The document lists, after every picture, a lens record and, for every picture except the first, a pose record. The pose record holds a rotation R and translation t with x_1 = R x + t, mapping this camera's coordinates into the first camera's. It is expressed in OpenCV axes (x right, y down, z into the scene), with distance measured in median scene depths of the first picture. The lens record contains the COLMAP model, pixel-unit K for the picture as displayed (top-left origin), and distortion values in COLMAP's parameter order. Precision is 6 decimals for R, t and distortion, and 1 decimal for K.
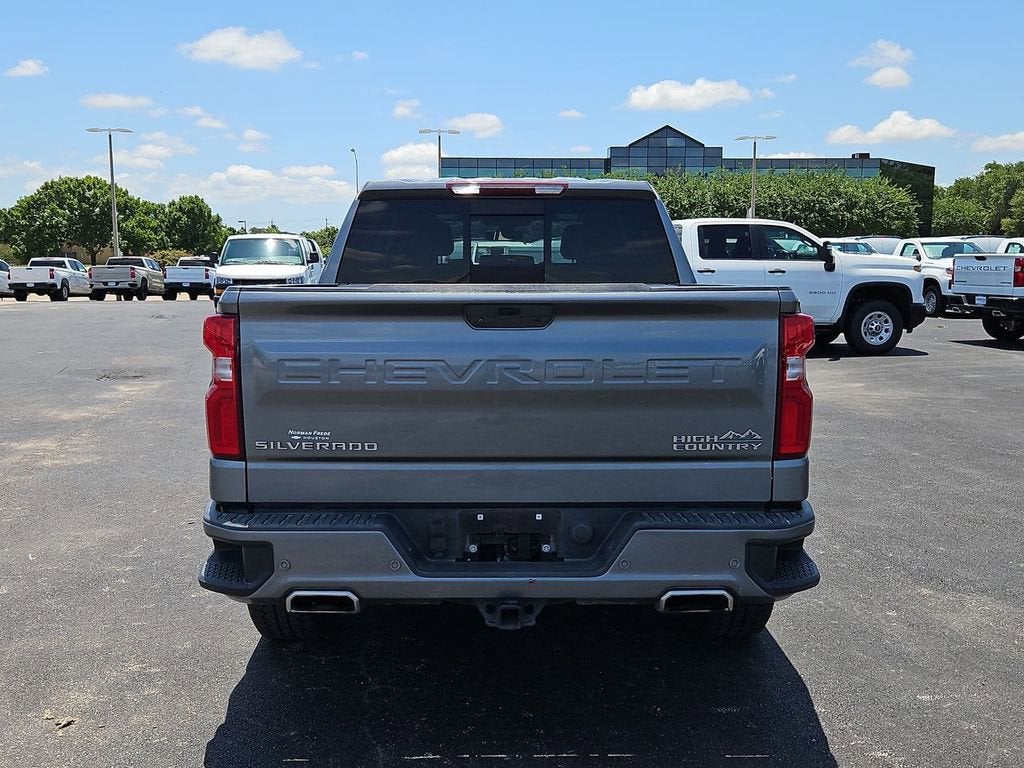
lens RADIAL K [[1044.8, 0, 511.8], [0, 1044.8, 377.9], [0, 0, 1]] dist [0.060792, 0.004066]
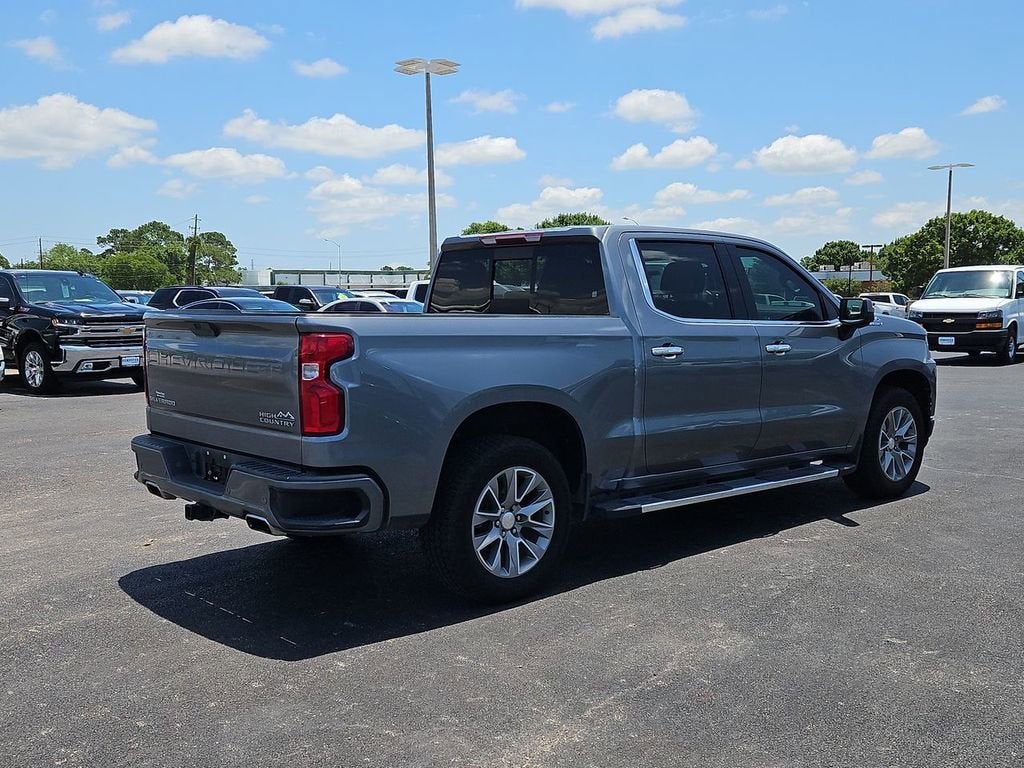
lens RADIAL K [[1045.4, 0, 510.8], [0, 1045.4, 398.0], [0, 0, 1]] dist [0.065718, -0.012949]
pose [[0.673121, 0.073435, -0.735877, 0.064808], [-0.083500, 0.996241, 0.023038, -0.000913], [0.734803, 0.045938, 0.676723, 0.008917]]
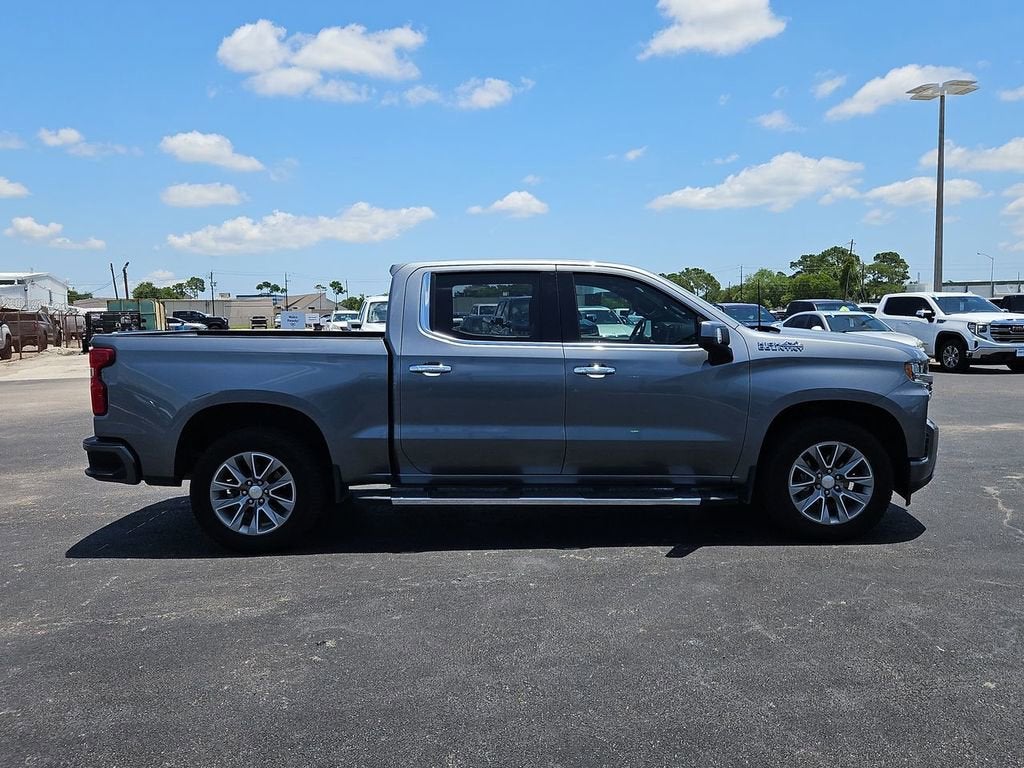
lens RADIAL K [[853.0, 0, 546.7], [0, 853.0, 385.4], [0, 0, 1]] dist [0.094037, -0.093925]
pose [[-0.000310, 0.090408, -0.995905, 0.089551], [-0.102121, 0.990695, 0.089967, -0.010177], [0.994772, 0.101730, 0.008926, 0.082144]]
